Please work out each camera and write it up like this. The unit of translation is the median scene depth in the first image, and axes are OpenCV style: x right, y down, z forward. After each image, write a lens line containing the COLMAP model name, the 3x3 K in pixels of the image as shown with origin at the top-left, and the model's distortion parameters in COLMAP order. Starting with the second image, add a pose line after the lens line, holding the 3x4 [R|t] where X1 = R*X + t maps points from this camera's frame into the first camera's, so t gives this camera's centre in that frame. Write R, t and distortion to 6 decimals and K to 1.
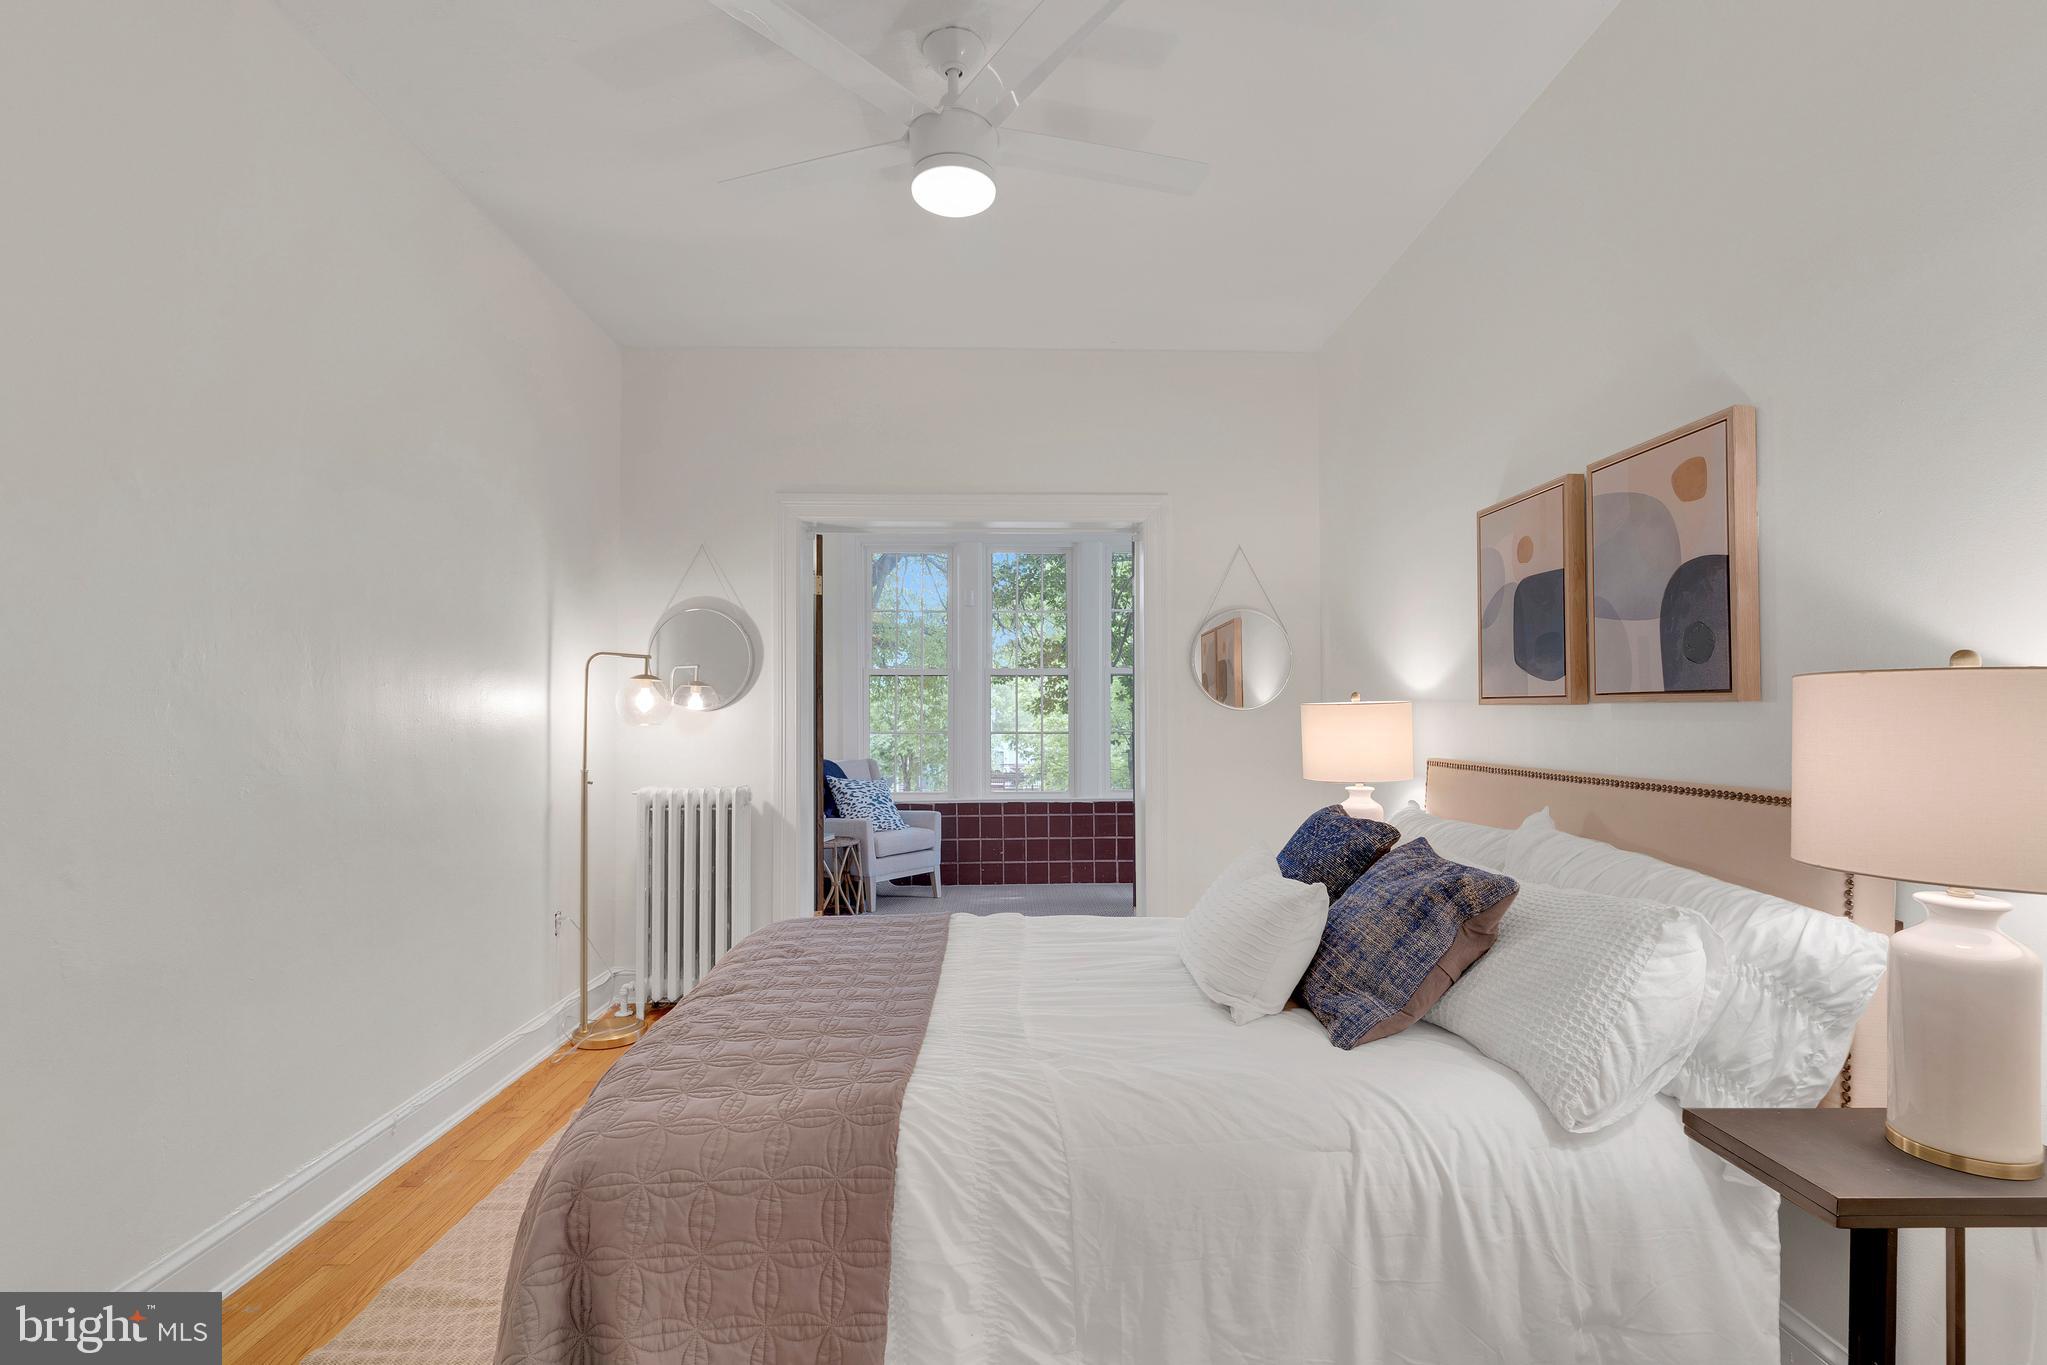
lens RADIAL K [[986.0, 0, 1021.7], [0, 986.0, 693.8], [0, 0, 1]] dist [0.001425, -0.000700]
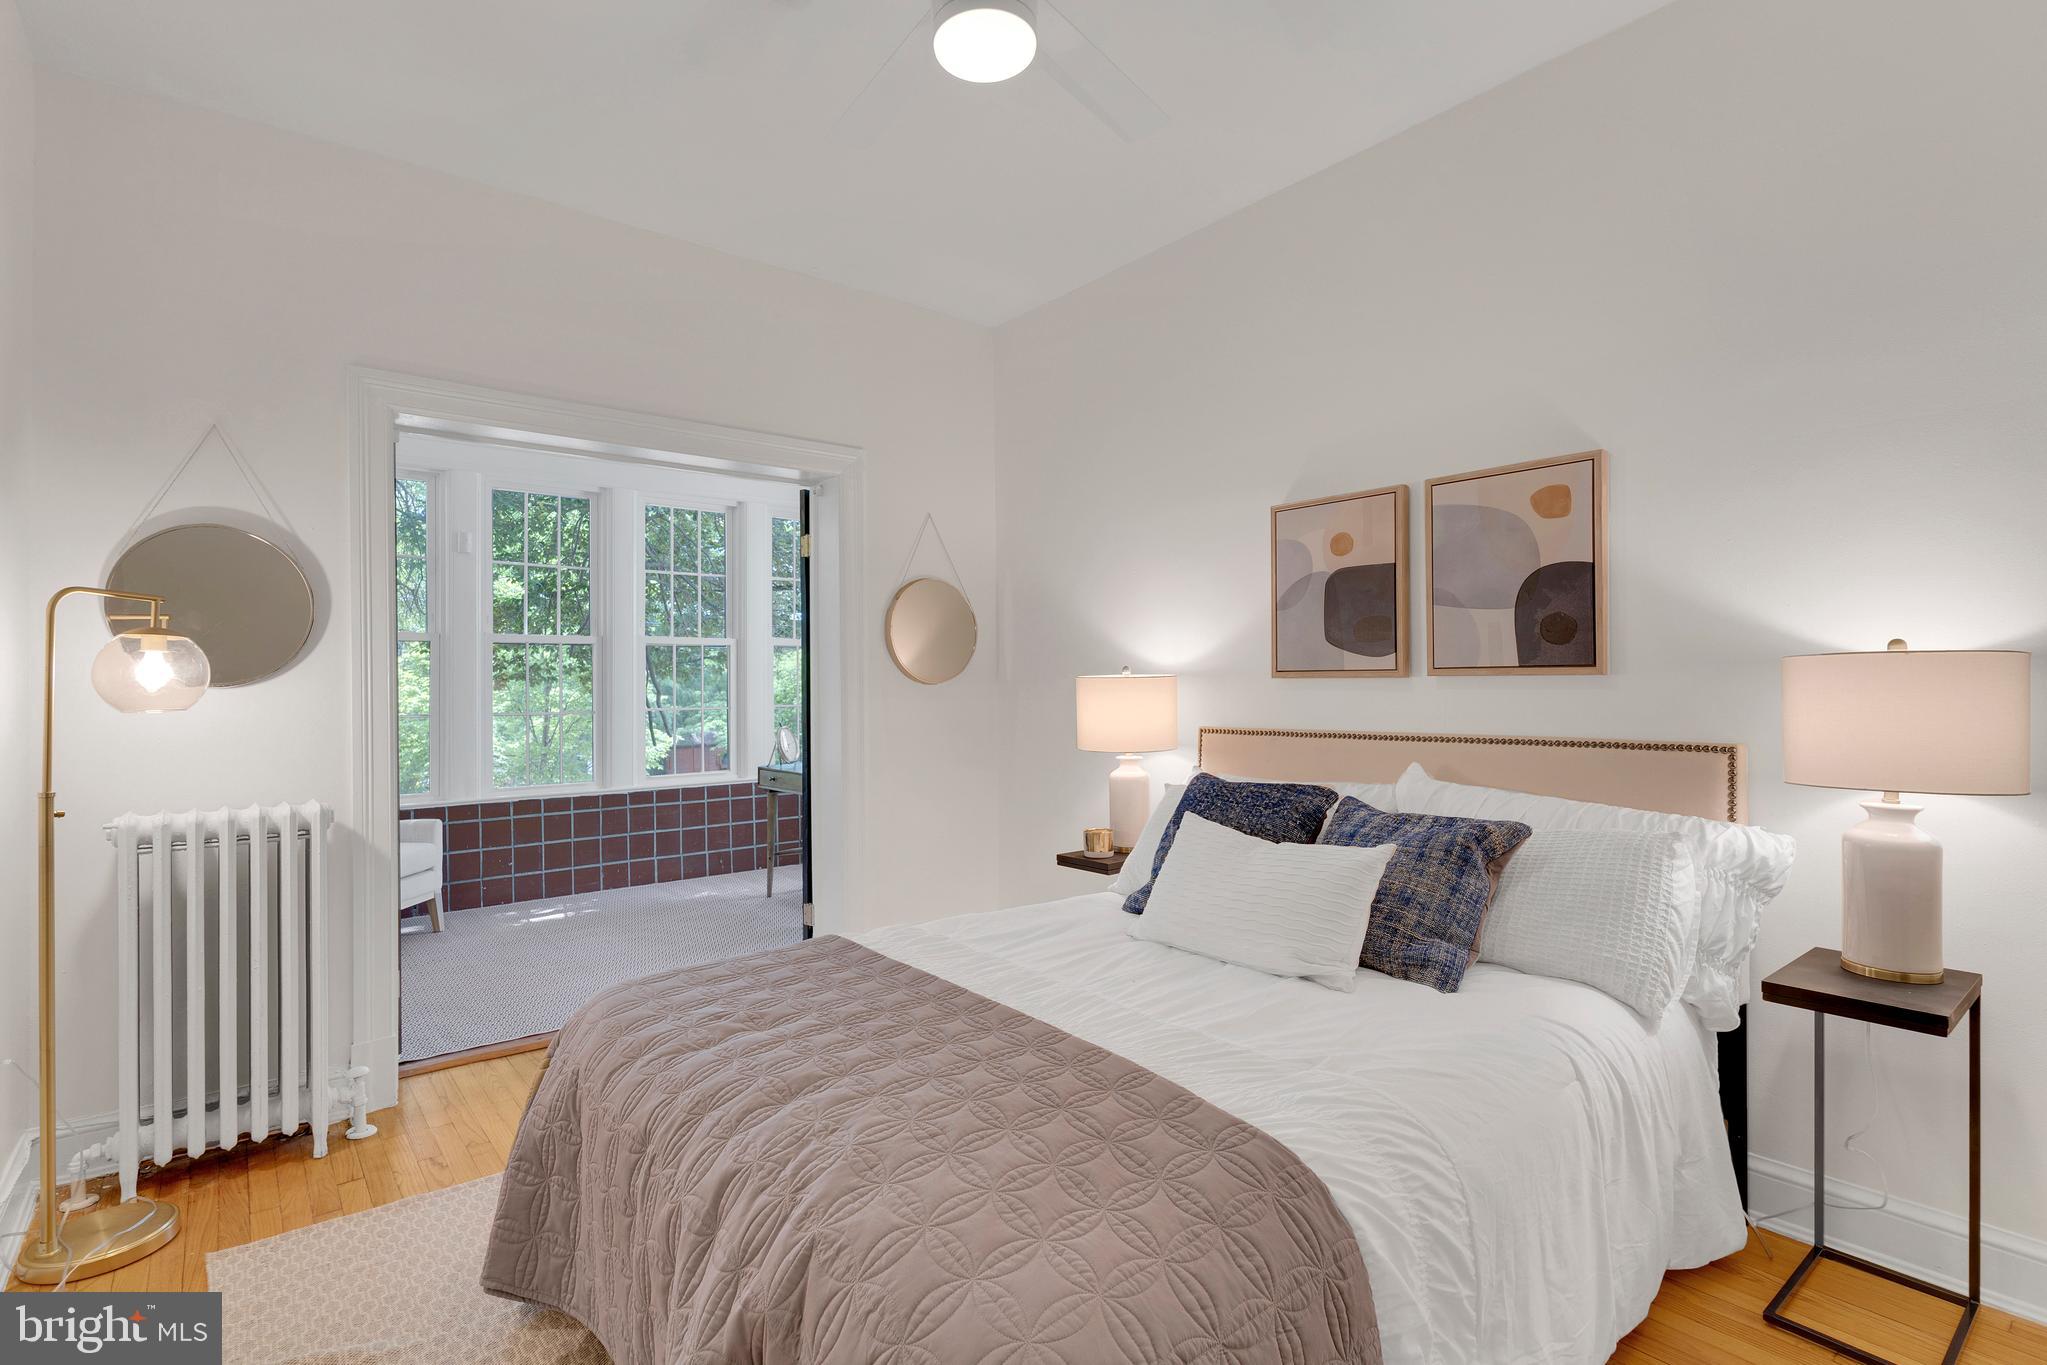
lens RADIAL K [[986.0, 0, 1013.4], [0, 986.0, 680.2], [0, 0, 1]] dist [0.001425, -0.000700]
pose [[0.795243, -0.000593, 0.606291, -0.616303], [-0.005507, 0.999951, 0.008202, 0.008677], [-0.606266, -0.009861, 0.795200, 0.375492]]
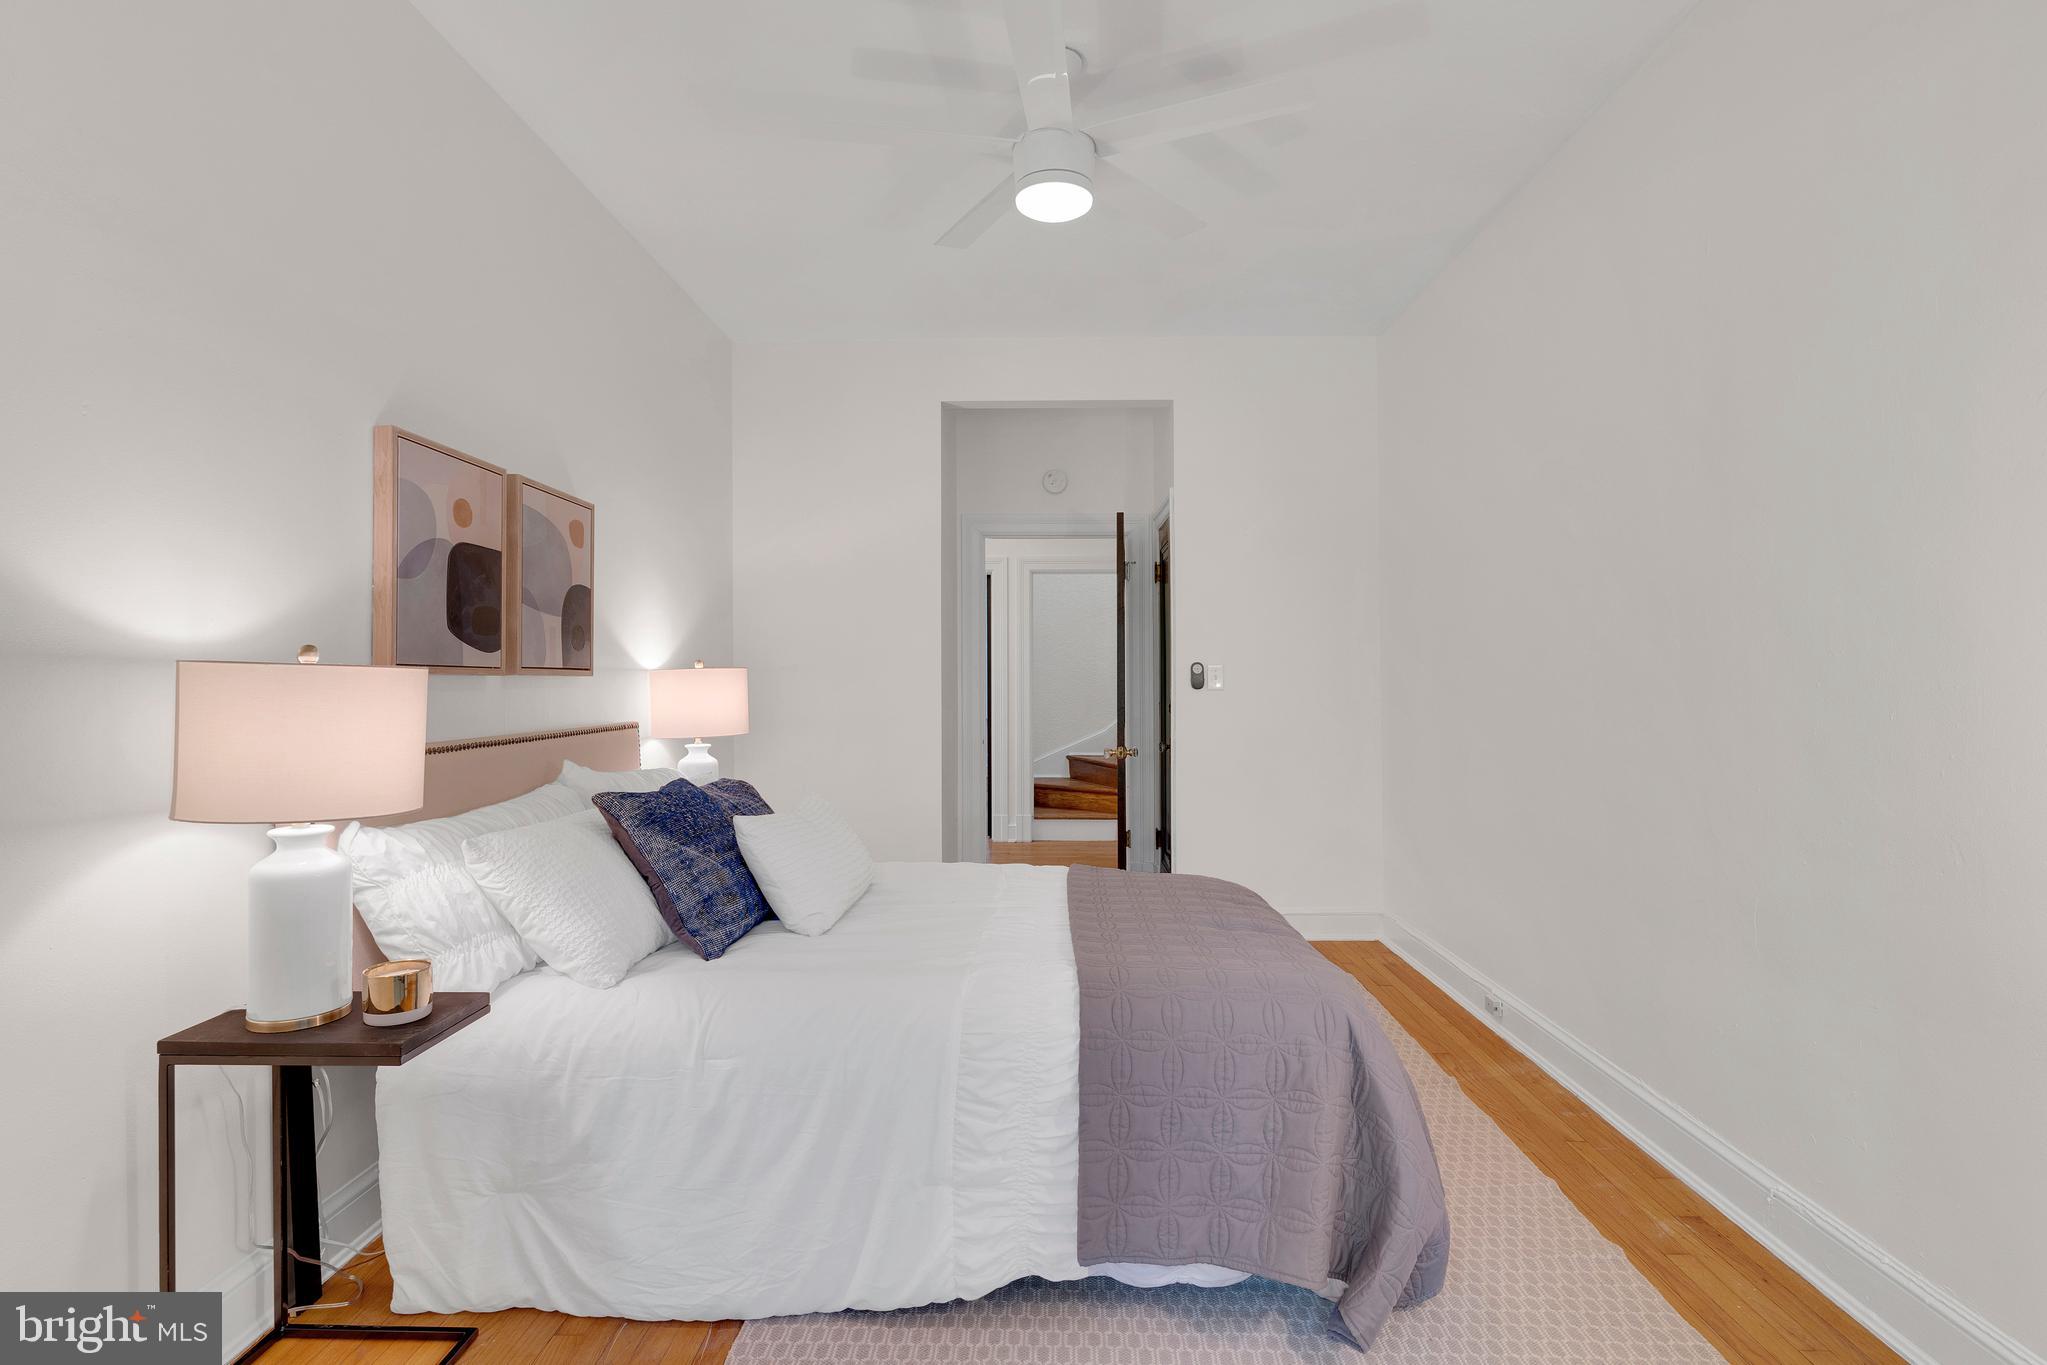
lens RADIAL K [[986.0, 0, 1029.8], [0, 986.0, 684.2], [0, 0, 1]] dist [0.001425, -0.000700]
pose [[-0.998329, 0.007635, 0.057271, -0.114836], [0.006788, 0.999865, -0.014969, 0.046703], [-0.057378, -0.014555, -0.998246, 2.351510]]
